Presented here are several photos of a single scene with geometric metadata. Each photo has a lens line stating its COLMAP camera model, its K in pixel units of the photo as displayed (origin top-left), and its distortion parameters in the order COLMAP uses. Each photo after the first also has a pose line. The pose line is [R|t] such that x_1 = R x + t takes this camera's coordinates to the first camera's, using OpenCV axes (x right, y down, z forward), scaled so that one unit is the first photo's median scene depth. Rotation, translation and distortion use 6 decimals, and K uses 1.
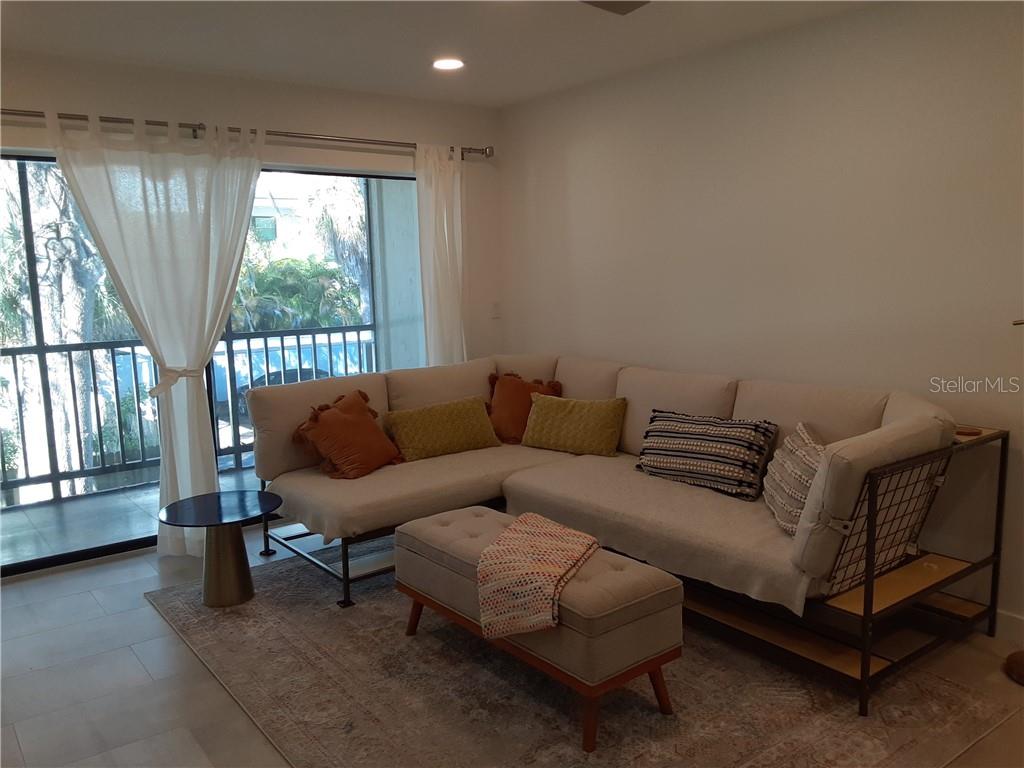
lens RADIAL K [[818.2, 0, 514.5], [0, 818.2, 389.0], [0, 0, 1]] dist [0.087791, -0.124508]
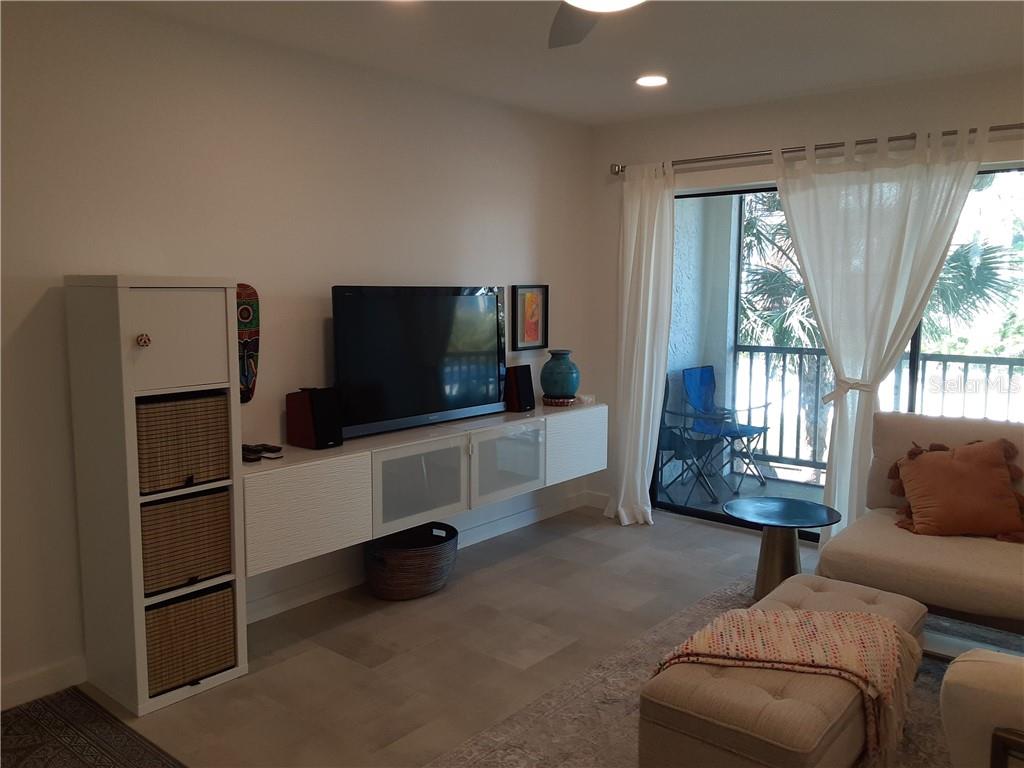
lens RADIAL K [[818.2, 0, 510.6], [0, 818.2, 382.3], [0, 0, 1]] dist [0.087791, -0.124508]
pose [[0.217666, 0.136029, -0.966498, 0.221425], [-0.152218, 0.982855, 0.104050, -0.029251], [0.964080, 0.124471, 0.234640, 0.161700]]
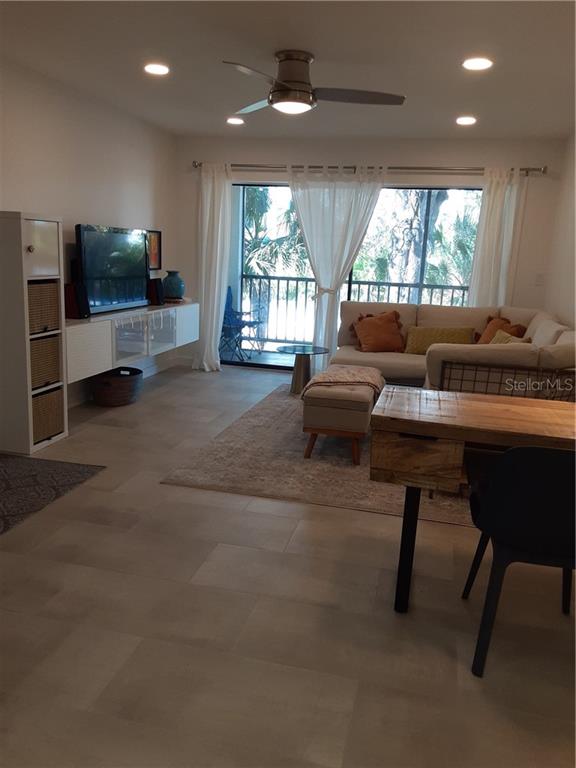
lens RADIAL K [[613.7, 0, 289.0], [0, 613.7, 385.0], [0, 0, 1]] dist [0.087791, -0.124508]
pose [[0.633020, 0.215765, -0.743459, 0.333565], [-0.174130, 0.975449, 0.134829, 0.009166], [0.754297, 0.044108, 0.655050, -0.030966]]
